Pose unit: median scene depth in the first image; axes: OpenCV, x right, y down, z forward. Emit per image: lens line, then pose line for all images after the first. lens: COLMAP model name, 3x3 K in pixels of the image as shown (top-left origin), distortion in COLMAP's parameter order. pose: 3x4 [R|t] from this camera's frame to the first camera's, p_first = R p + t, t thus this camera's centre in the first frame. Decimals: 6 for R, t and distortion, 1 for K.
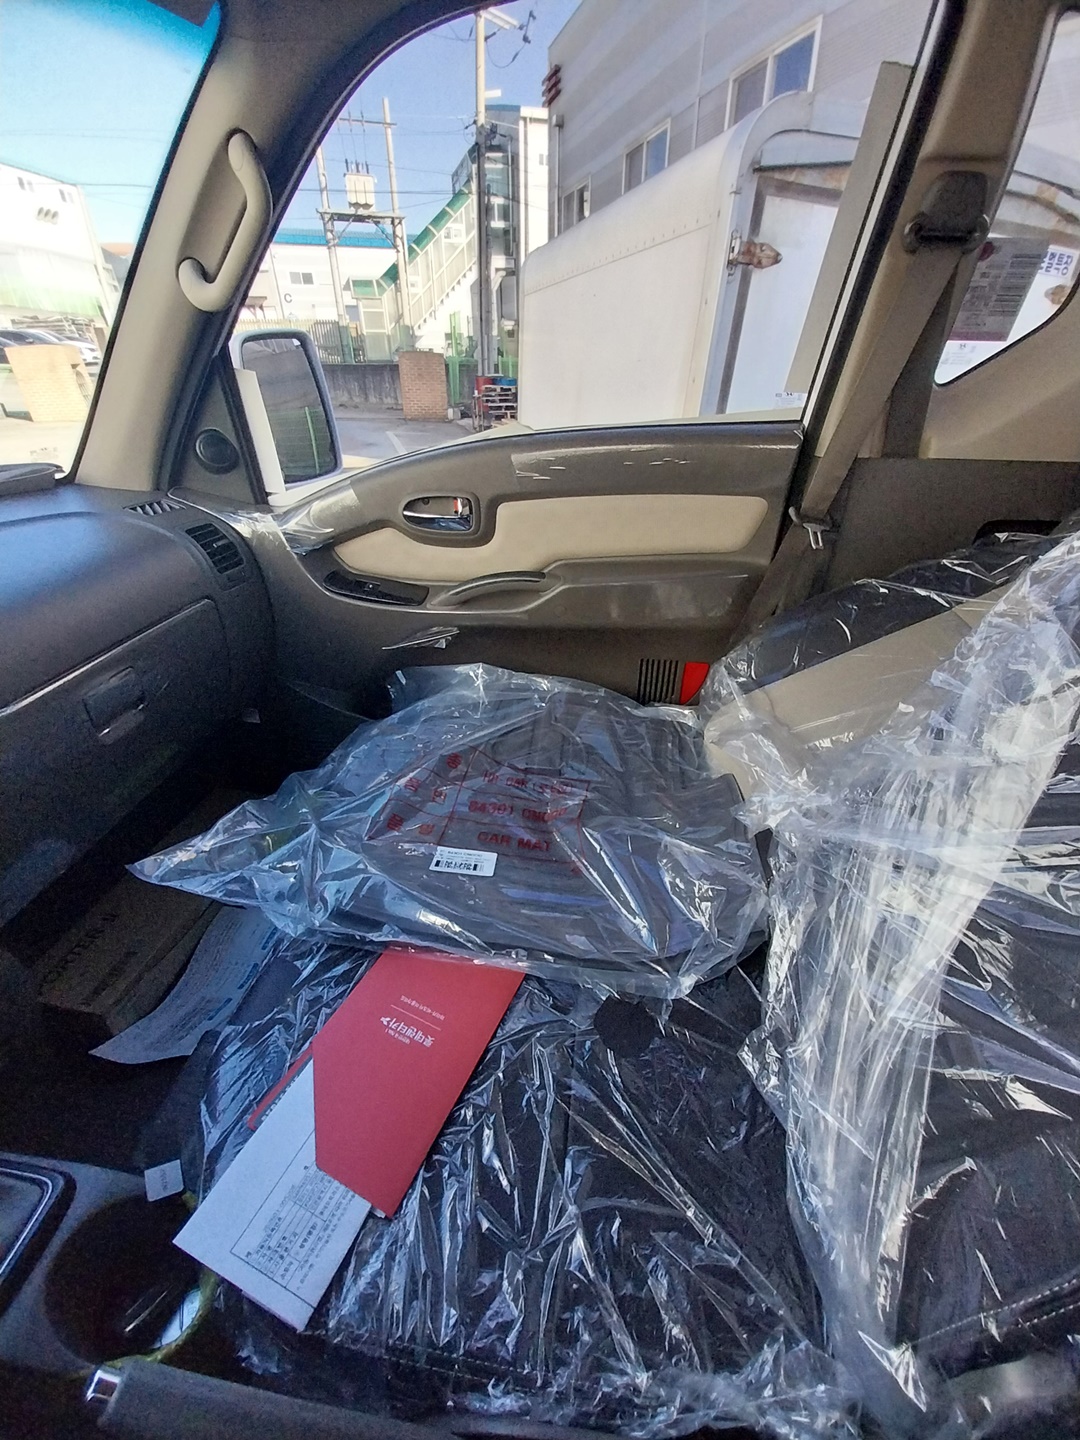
lens RADIAL K [[571.0, 0, 548.7], [0, 571.0, 718.4], [0, 0, 1]] dist [0.006439, -0.011722]
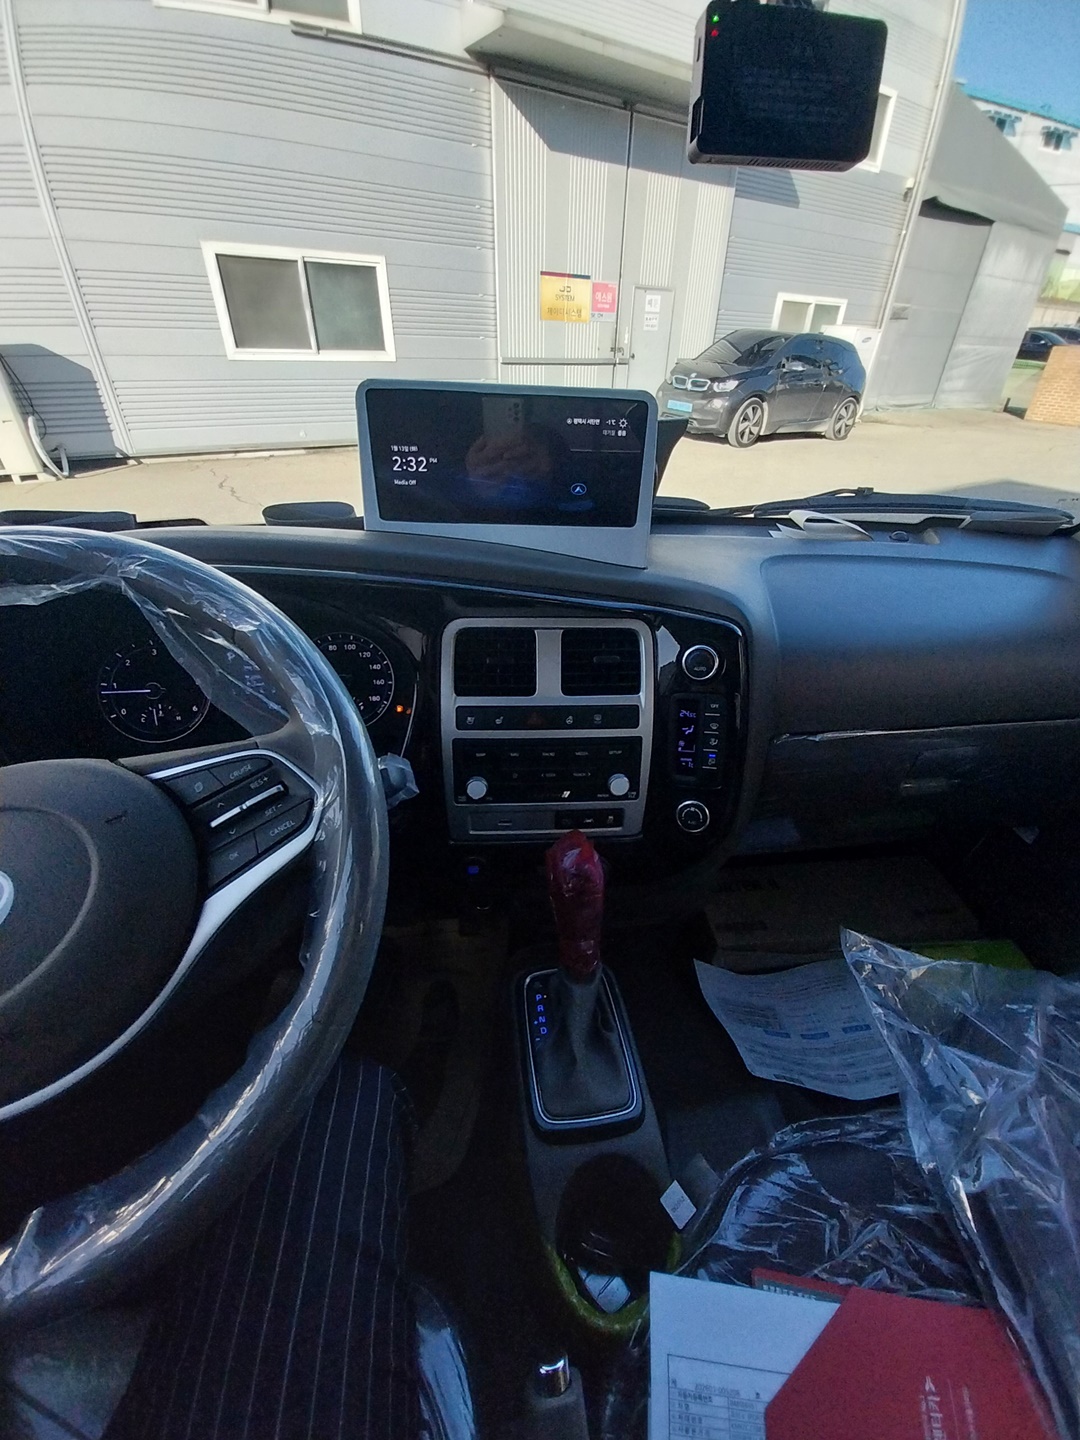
lens RADIAL K [[571.0, 0, 548.7], [0, 571.0, 718.4], [0, 0, 1]] dist [0.006439, -0.011722]
pose [[0.249751, 0.532131, -0.808988, -0.151894], [-0.532311, 0.773347, 0.344352, -0.061841], [0.808869, 0.344631, 0.476403, -0.014864]]
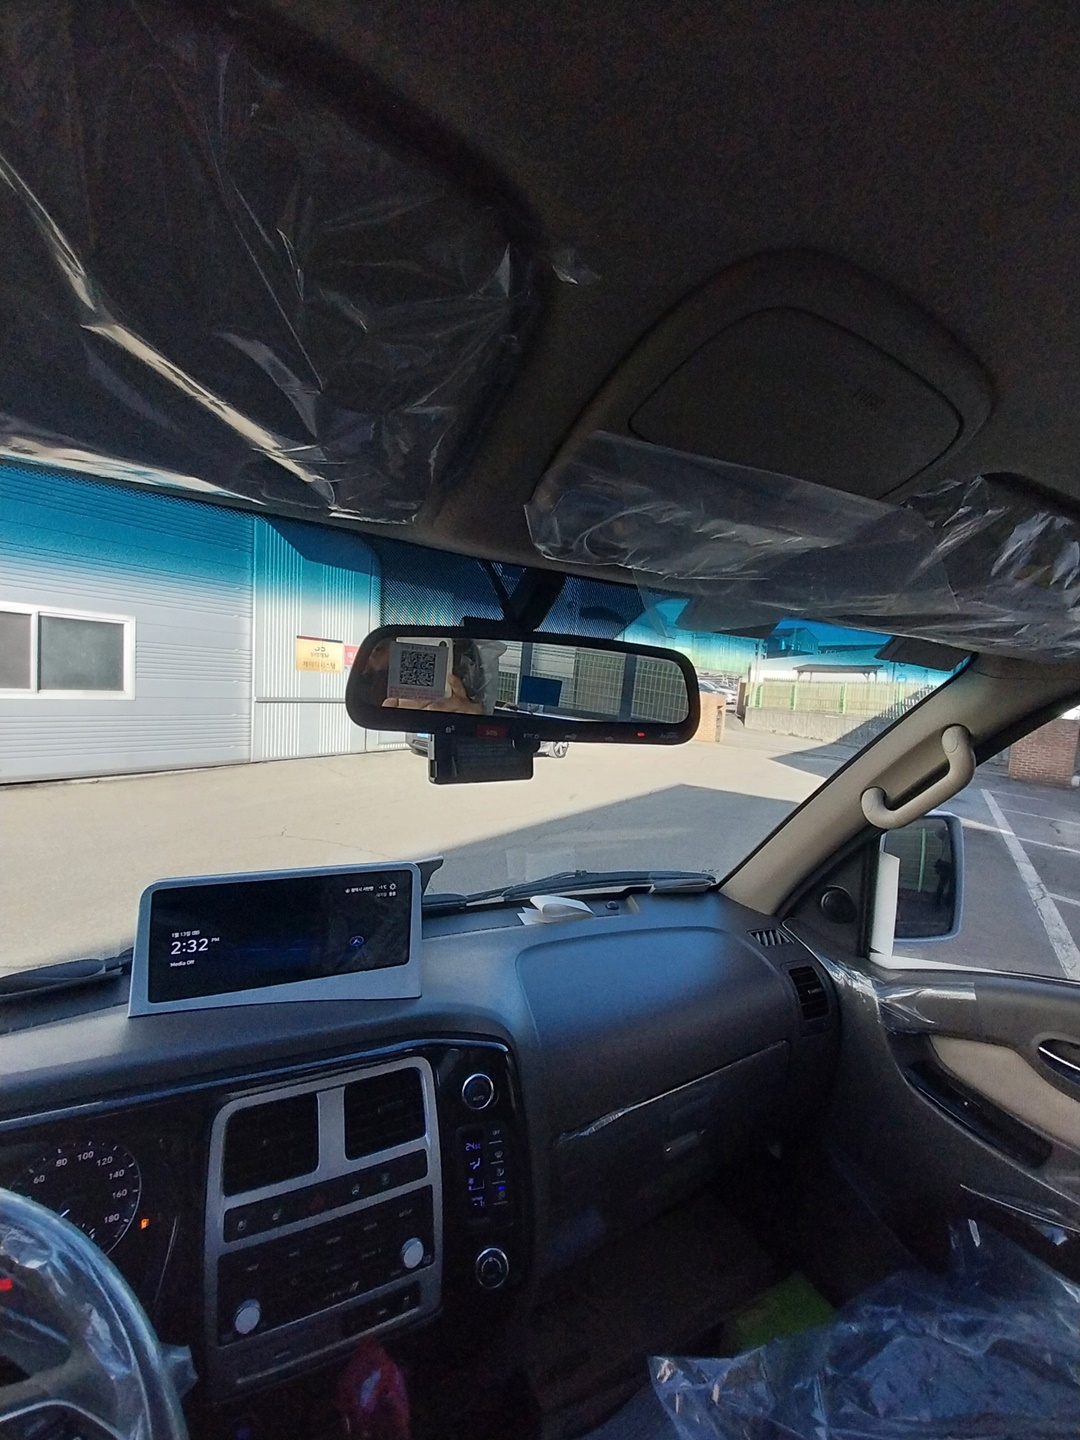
lens RADIAL K [[566.0, 0, 554.1], [0, 566.0, 714.2], [0, 0, 1]] dist [0.011870, -0.015303]
pose [[0.620492, 0.057604, -0.782094, -0.078488], [-0.456050, 0.837827, -0.300109, -0.198475], [0.637972, 0.542889, 0.546135, -0.168145]]
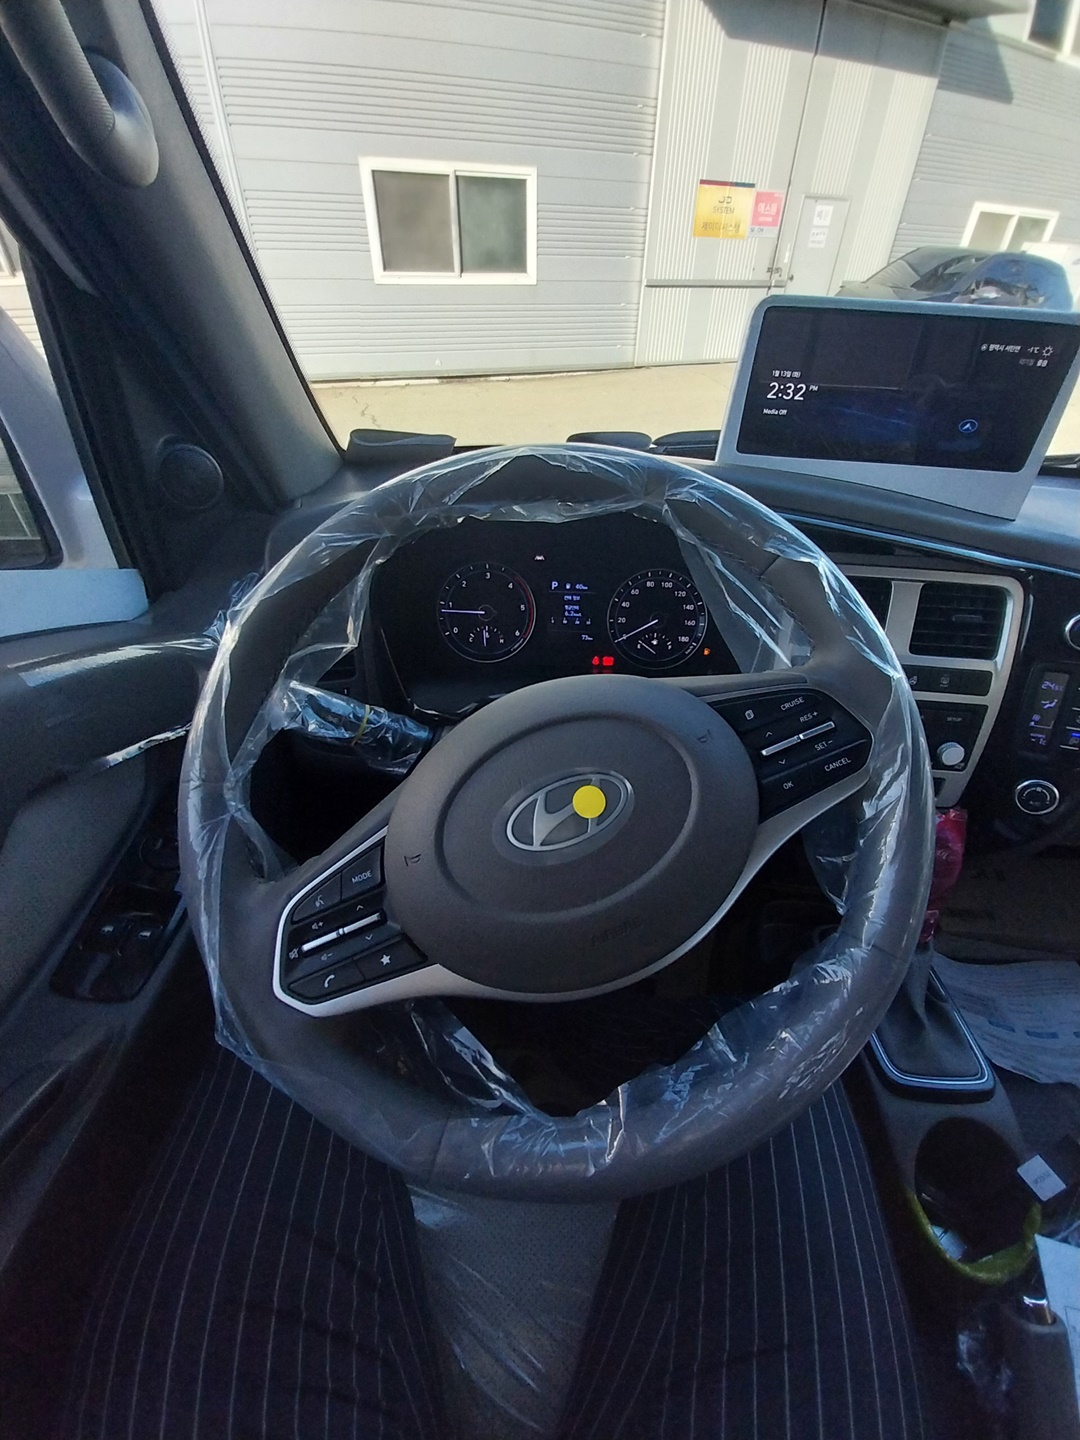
lens RADIAL K [[572.9, 0, 547.7], [0, 572.9, 721.3], [0, 0, 1]] dist [-0.000627, -0.008905]
pose [[0.066251, 0.623394, -0.779096, -0.192270], [-0.540249, 0.678871, 0.497258, 0.084280], [0.838893, 0.387962, 0.381764, -0.225275]]
